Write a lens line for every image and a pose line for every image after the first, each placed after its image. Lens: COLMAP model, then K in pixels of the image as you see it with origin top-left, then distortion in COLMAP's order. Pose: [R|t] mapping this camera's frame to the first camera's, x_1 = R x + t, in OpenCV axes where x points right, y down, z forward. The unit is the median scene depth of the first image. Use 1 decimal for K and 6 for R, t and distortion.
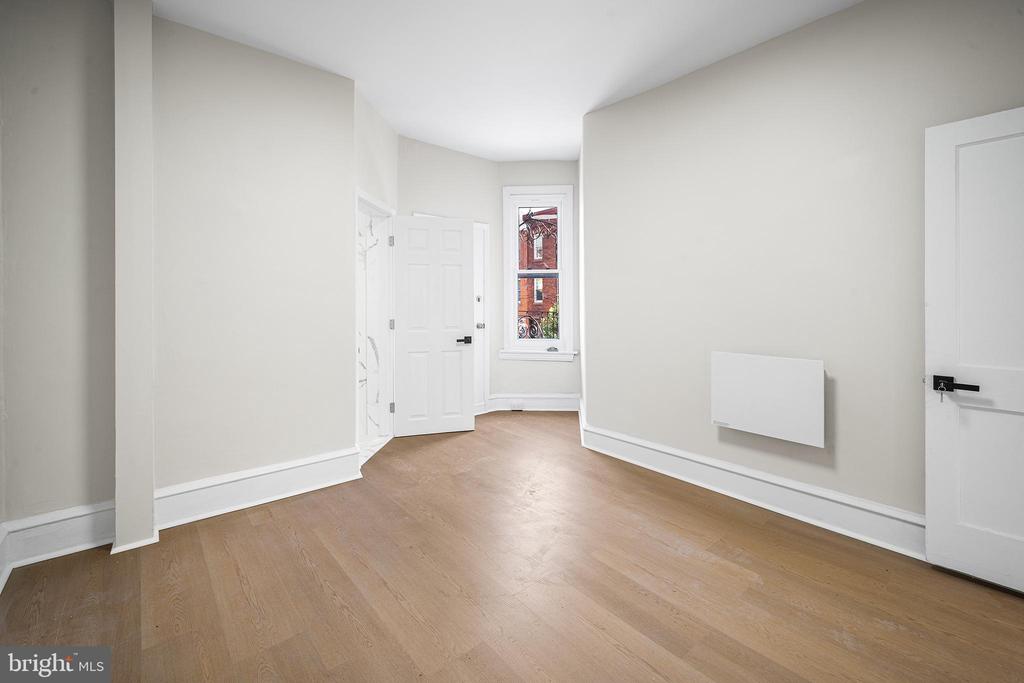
lens RADIAL K [[436.2, 0, 514.4], [0, 436.2, 306.9], [0, 0, 1]] dist [0.000260, -0.000489]
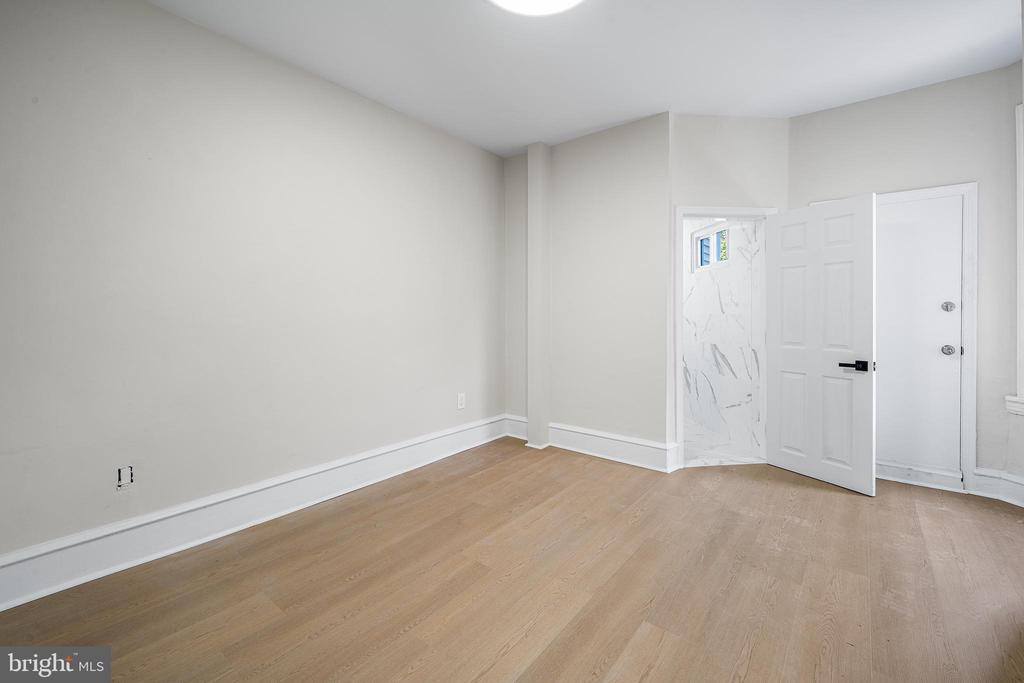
lens RADIAL K [[438.1, 0, 525.2], [0, 438.1, 317.8], [0, 0, 1]] dist [-0.000837, -0.000954]
pose [[0.201734, 0.014069, -0.979339, 0.638936], [-0.013640, 0.999840, 0.011554, -0.004264], [0.979345, 0.011027, 0.201894, 0.423776]]
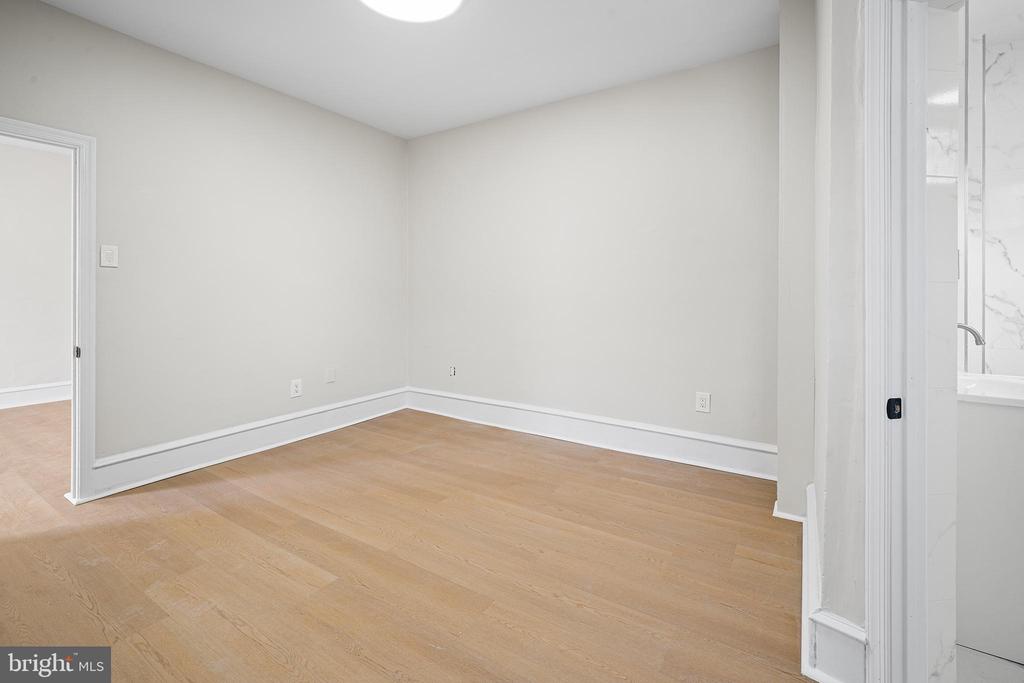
lens RADIAL K [[448.4, 0, 518.9], [0, 448.4, 294.1], [0, 0, 1]] dist [0.000045, -0.000138]
pose [[-0.956224, -0.000064, -0.292637, 0.062404], [-0.005544, 0.999824, 0.017898, -0.008805], [0.292585, 0.018737, -0.956056, 1.348820]]
